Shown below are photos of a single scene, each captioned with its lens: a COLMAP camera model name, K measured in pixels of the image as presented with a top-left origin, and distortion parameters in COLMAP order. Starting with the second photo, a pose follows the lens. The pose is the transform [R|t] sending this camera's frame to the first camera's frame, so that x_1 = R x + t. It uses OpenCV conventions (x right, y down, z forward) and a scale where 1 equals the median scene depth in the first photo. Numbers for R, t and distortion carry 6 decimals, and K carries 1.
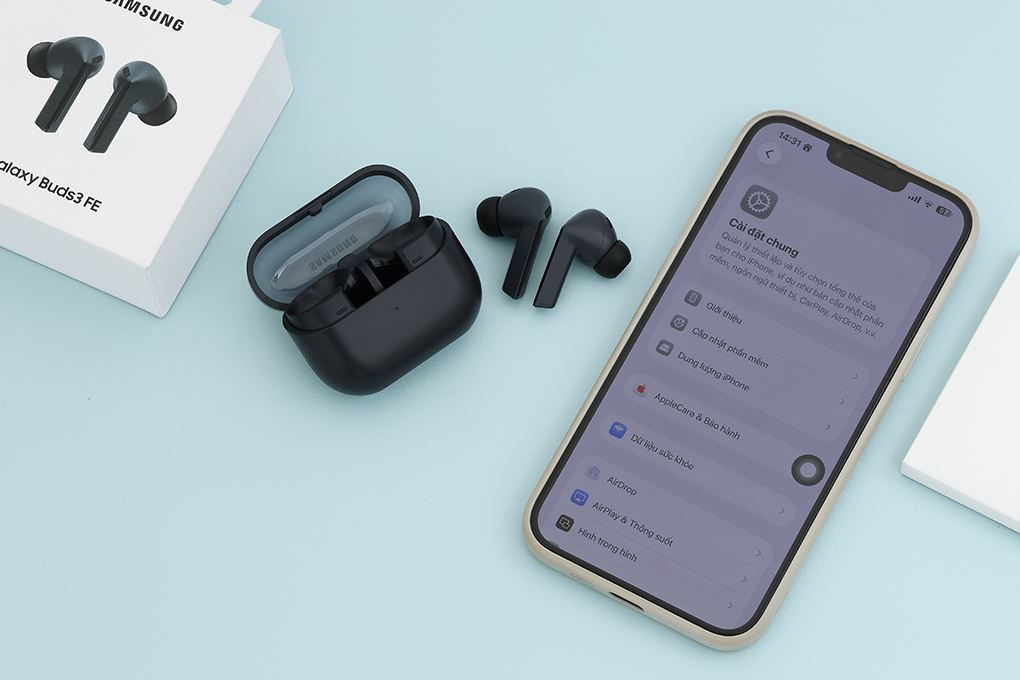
lens RADIAL K [[5895.0, 0, 510.0], [0, 5895.0, 340.0], [0, 0, 1]] dist [5.553663, 14.290054]
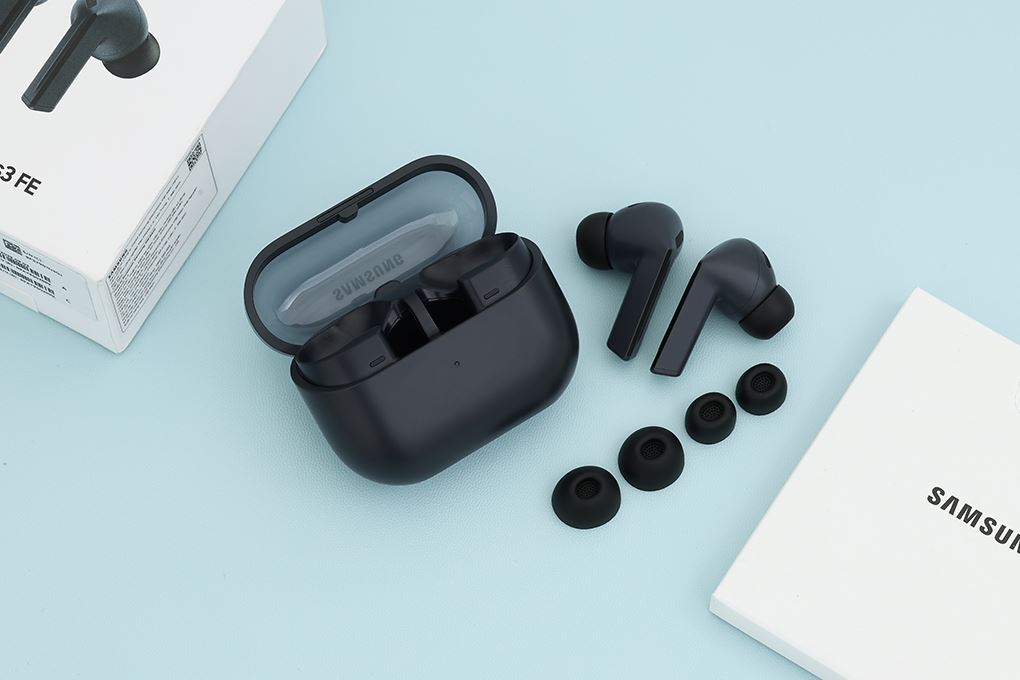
lens RADIAL K [[5869.9, 0, 510.0], [0, 5869.9, 340.0], [0, 0, 1]] dist [4.641356, -16.219913]
pose [[0.997774, 0.066355, 0.006649, -0.017418], [-0.066286, 0.997749, -0.010129, -0.001428], [-0.007306, 0.009666, 0.999927, 0.308727]]
